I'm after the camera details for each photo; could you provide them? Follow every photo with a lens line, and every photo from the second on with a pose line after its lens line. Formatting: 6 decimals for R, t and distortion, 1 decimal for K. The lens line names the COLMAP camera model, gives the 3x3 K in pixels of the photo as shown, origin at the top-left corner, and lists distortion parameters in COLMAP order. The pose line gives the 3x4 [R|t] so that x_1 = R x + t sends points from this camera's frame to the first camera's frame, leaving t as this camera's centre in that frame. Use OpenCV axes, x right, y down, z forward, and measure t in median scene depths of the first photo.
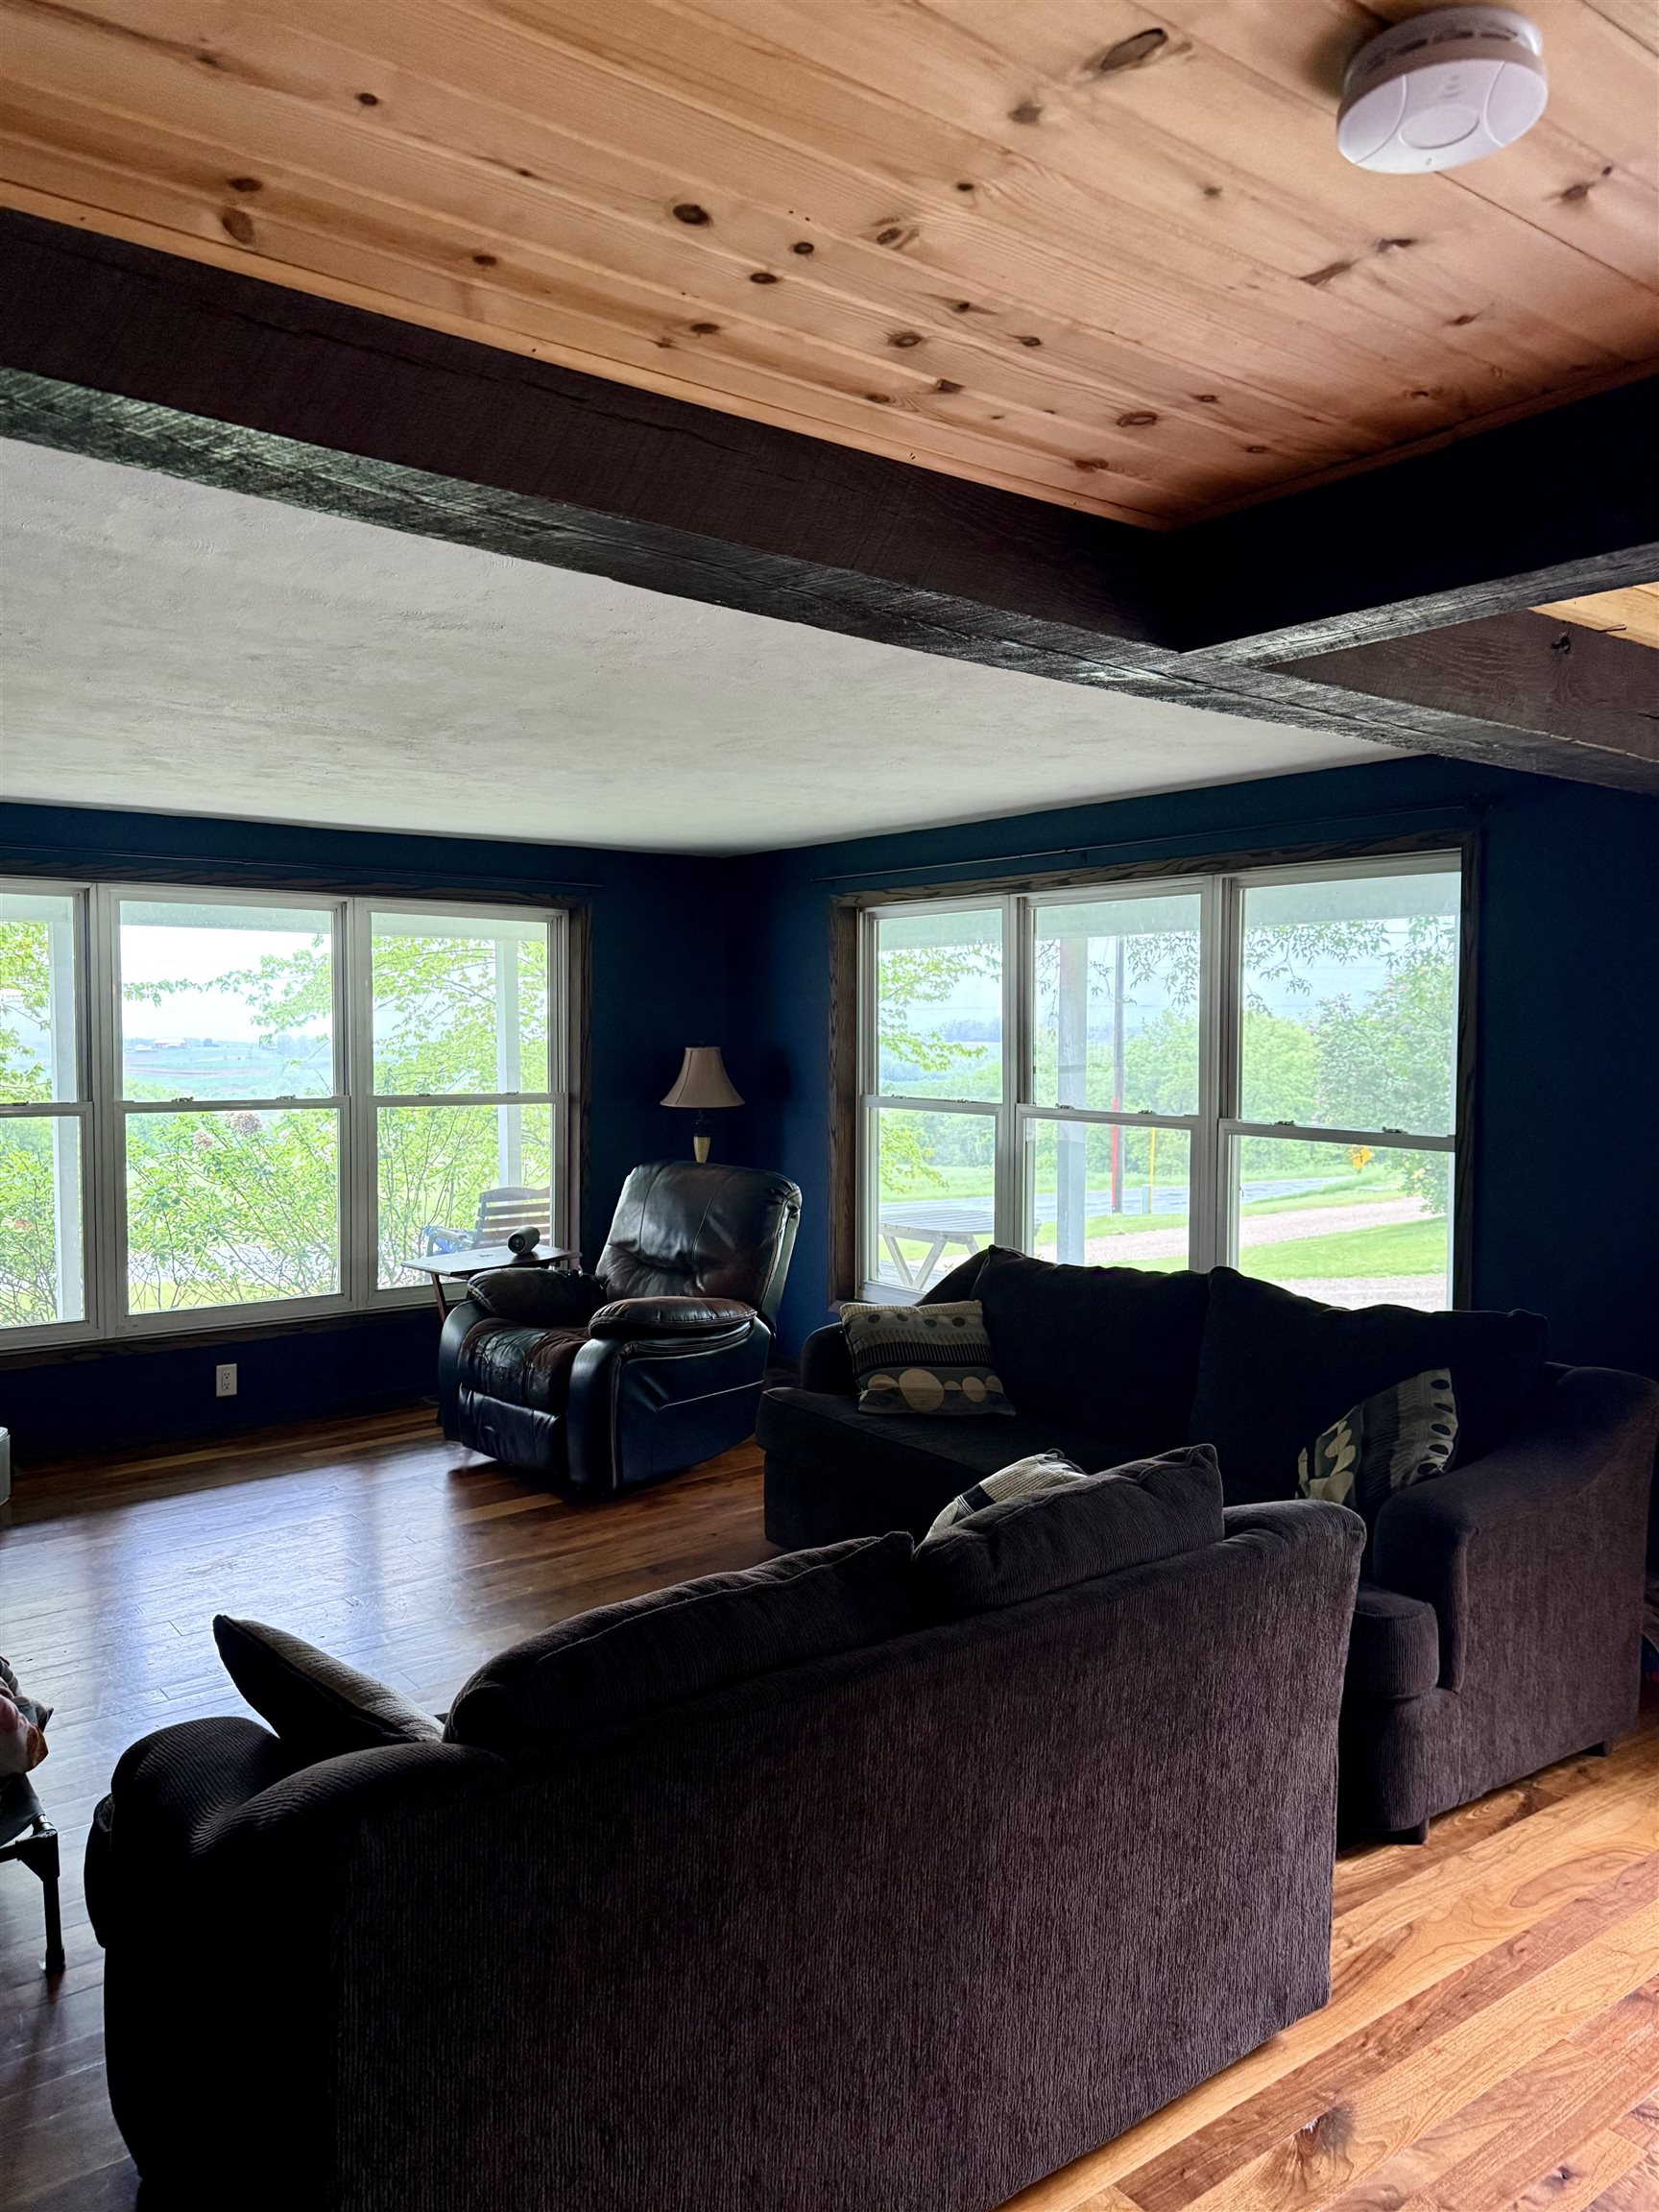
lens RADIAL K [[1531.9, 0, 830.8], [0, 1531.9, 1084.8], [0, 0, 1]] dist [0.038113, -0.012895]
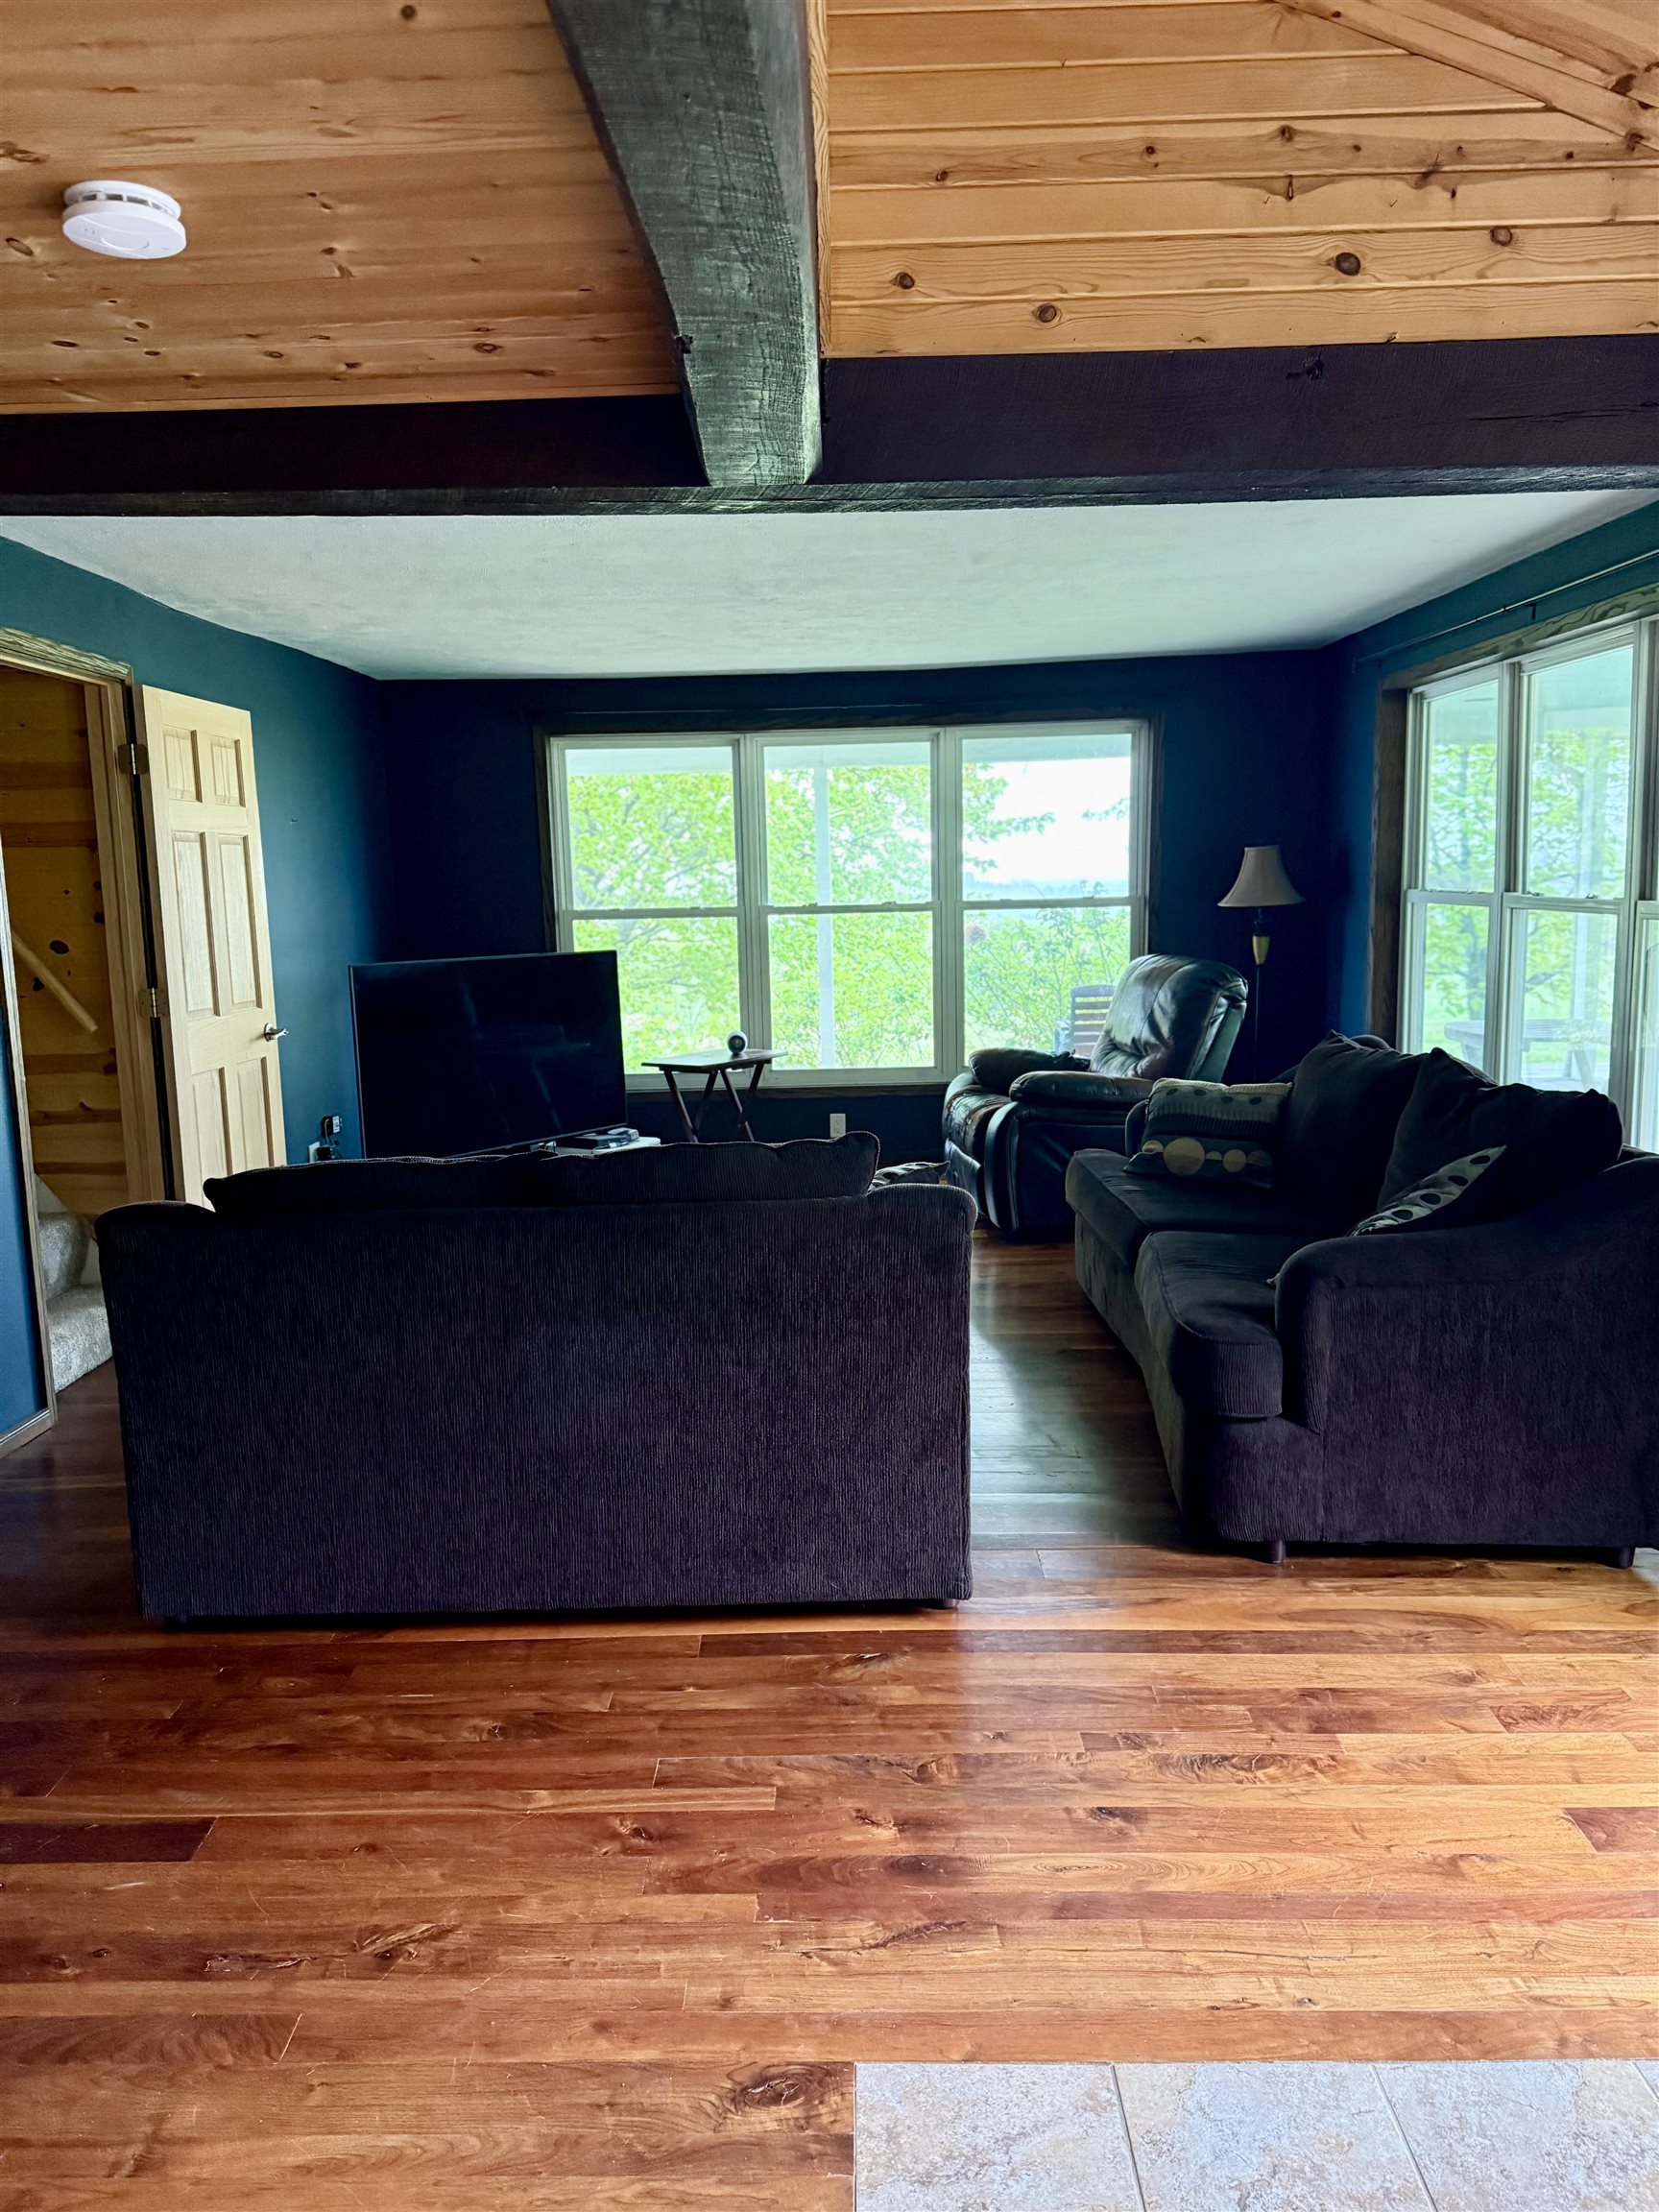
lens RADIAL K [[1531.9, 0, 820.4], [0, 1531.9, 1116.5], [0, 0, 1]] dist [0.038113, -0.012895]
pose [[0.787627, 0.068734, -0.612307, 0.371828], [0.012098, 0.991842, 0.126901, 0.022827], [0.616034, -0.107358, 0.780369, 0.006383]]
